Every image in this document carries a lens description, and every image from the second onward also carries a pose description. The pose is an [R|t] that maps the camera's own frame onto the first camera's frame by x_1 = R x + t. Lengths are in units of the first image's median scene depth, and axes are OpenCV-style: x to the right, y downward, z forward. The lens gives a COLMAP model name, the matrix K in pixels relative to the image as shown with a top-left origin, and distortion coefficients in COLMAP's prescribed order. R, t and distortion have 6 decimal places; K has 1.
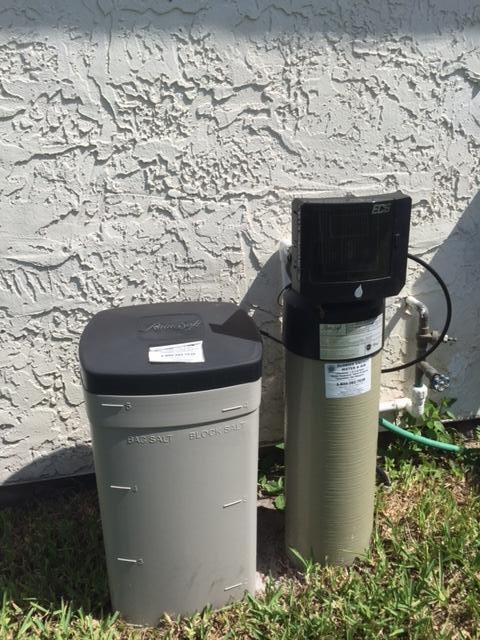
lens RADIAL K [[535.4, 0, 244.3], [0, 535.4, 322.9], [0, 0, 1]] dist [0.055857, -0.095232]
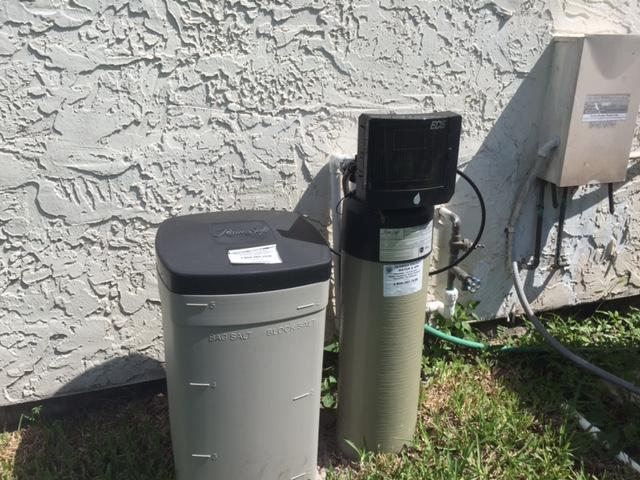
lens RADIAL K [[535.4, 0, 320.0], [0, 535.4, 240.0], [0, 0, 1]] dist [0.055857, -0.095232]
pose [[0.989897, -0.006798, 0.141626, -0.110929], [0.007654, 0.999956, -0.005497, 0.024464], [-0.141582, 0.006526, 0.989905, -0.058174]]
